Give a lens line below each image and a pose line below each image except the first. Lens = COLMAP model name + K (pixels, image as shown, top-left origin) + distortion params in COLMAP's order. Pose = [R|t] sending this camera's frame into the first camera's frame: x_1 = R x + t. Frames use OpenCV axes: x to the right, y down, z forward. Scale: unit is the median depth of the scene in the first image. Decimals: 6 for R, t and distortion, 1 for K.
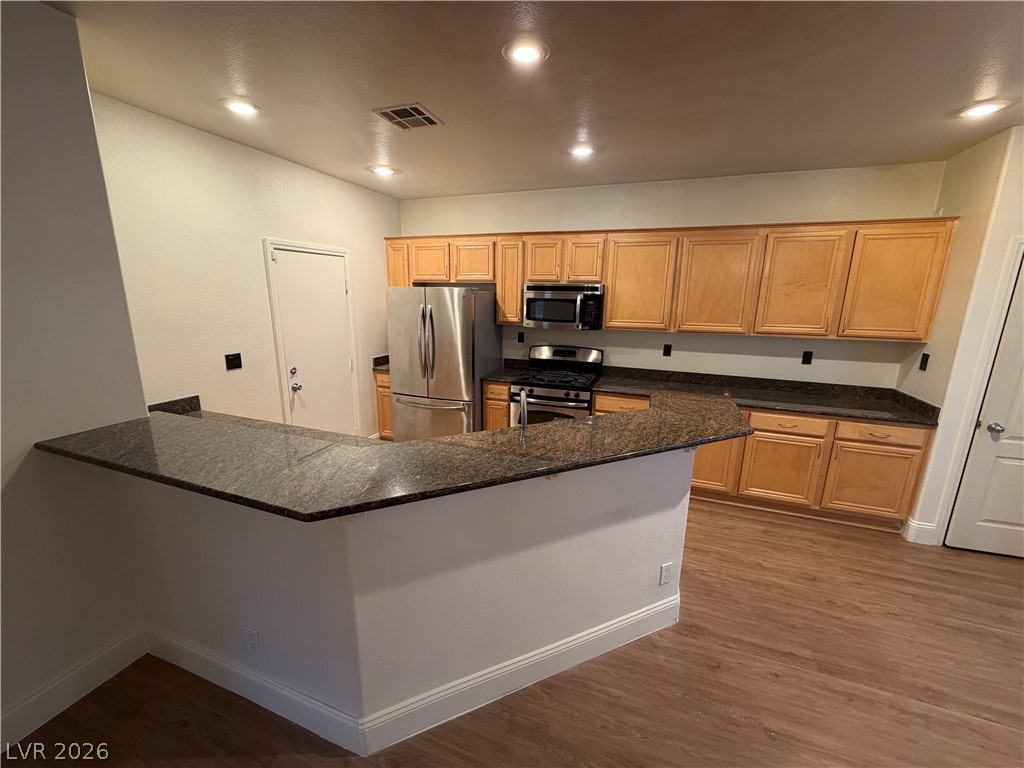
lens RADIAL K [[405.8, 0, 513.2], [0, 405.8, 385.6], [0, 0, 1]] dist [-0.000047, -0.000027]
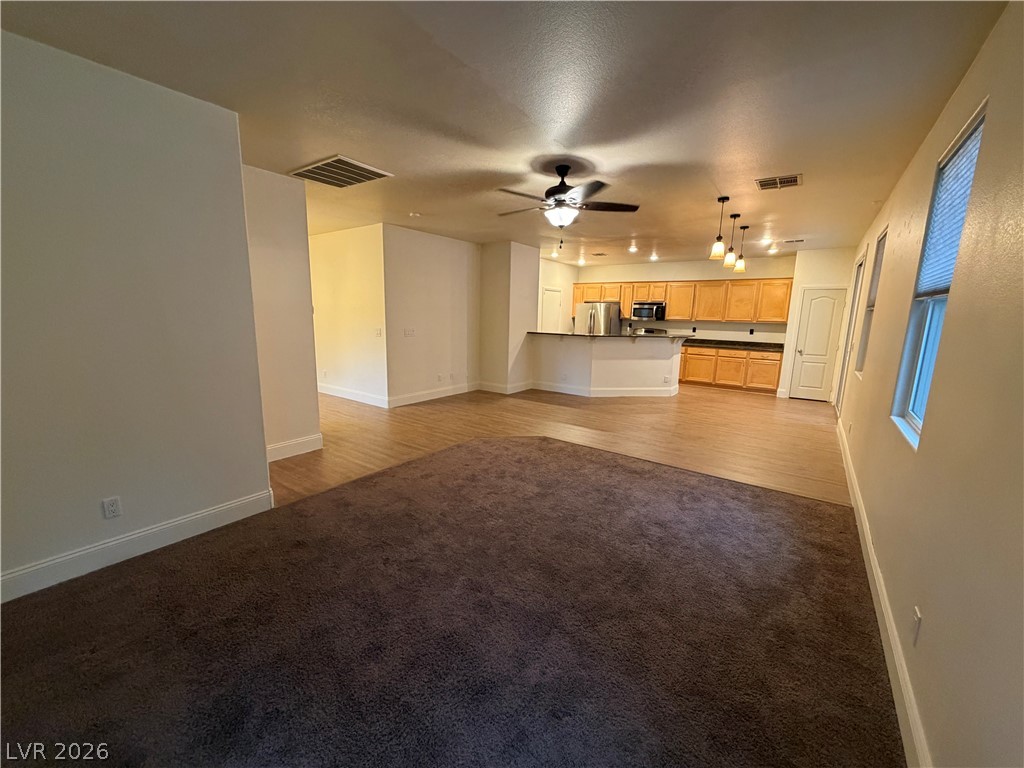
lens RADIAL K [[405.8, 0, 509.7], [0, 405.8, 381.2], [0, 0, 1]] dist [-0.000047, -0.000027]
pose [[0.958246, 0.050205, -0.281502, 0.030999], [-0.065593, 0.996808, -0.045502, 0.406822], [0.278319, 0.062067, 0.958481, -1.611988]]
